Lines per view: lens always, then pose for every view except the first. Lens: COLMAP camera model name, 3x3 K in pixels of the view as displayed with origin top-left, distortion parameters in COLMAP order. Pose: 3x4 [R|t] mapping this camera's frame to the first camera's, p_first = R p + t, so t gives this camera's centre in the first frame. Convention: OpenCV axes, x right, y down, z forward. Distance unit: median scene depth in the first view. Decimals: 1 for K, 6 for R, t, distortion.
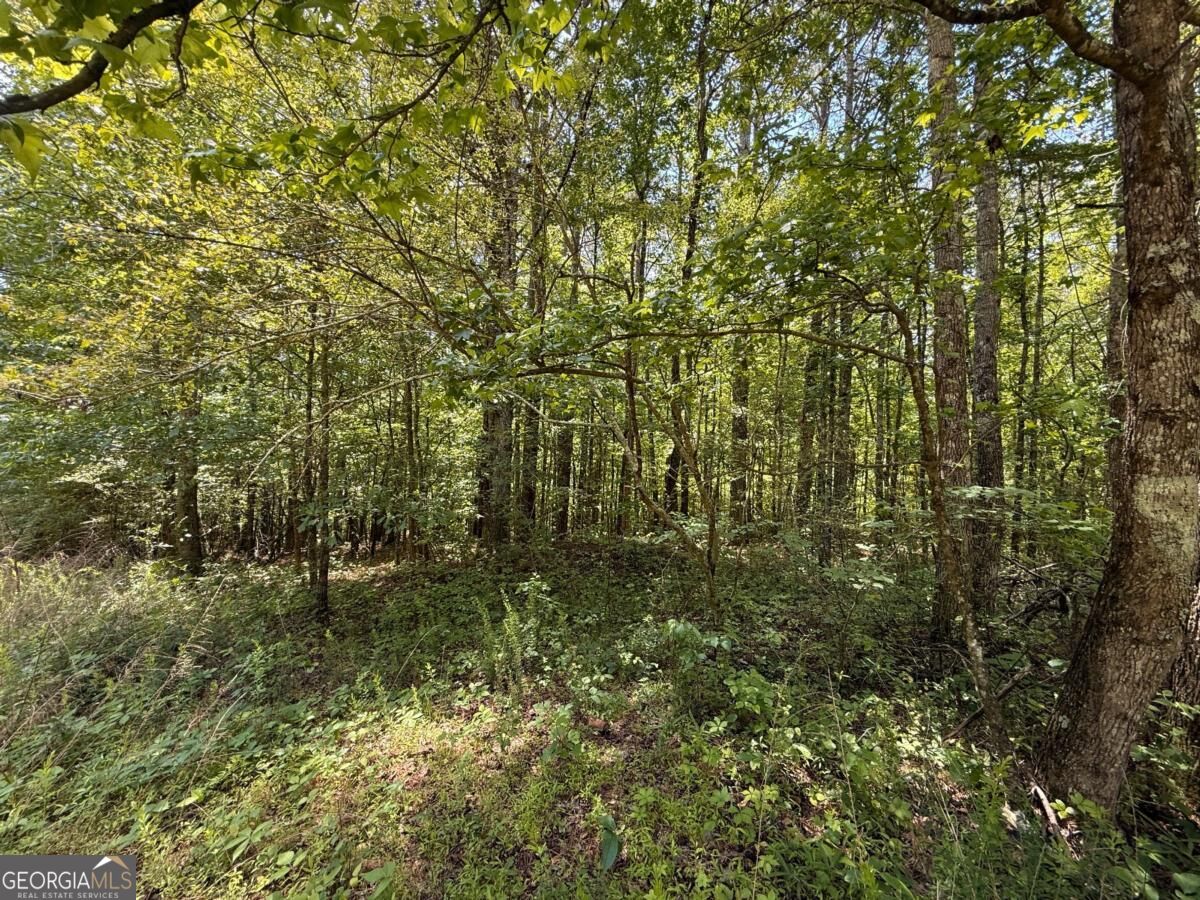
lens RADIAL K [[478.1, 0, 594.3], [0, 478.1, 452.8], [0, 0, 1]] dist [-0.001430, -0.000855]
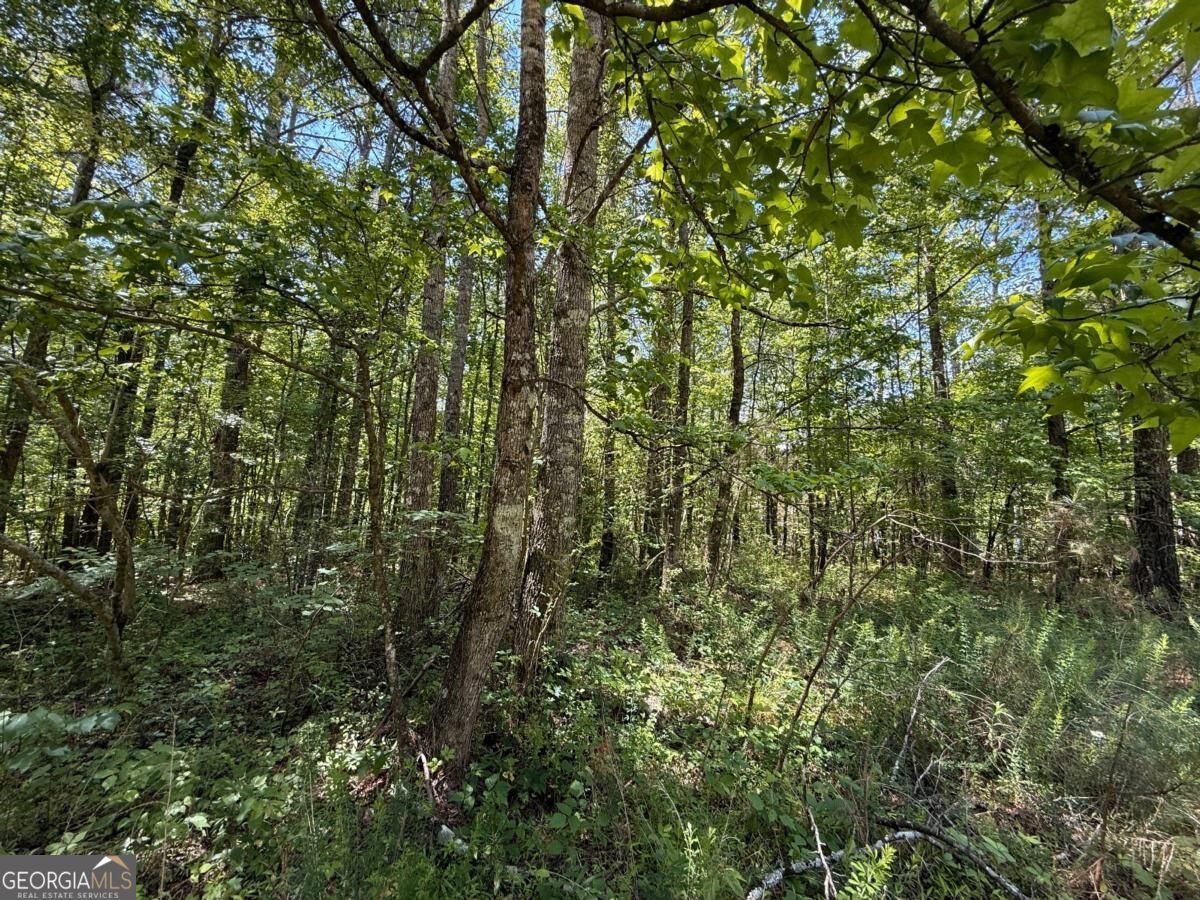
lens RADIAL K [[478.1, 0, 597.8], [0, 478.1, 451.2], [0, 0, 1]] dist [-0.001430, -0.000855]
pose [[0.578950, 0.095119, 0.809796, 0.092639], [-0.054240, 0.995465, -0.078149, -0.012108], [-0.813557, 0.001321, 0.581484, -0.086732]]
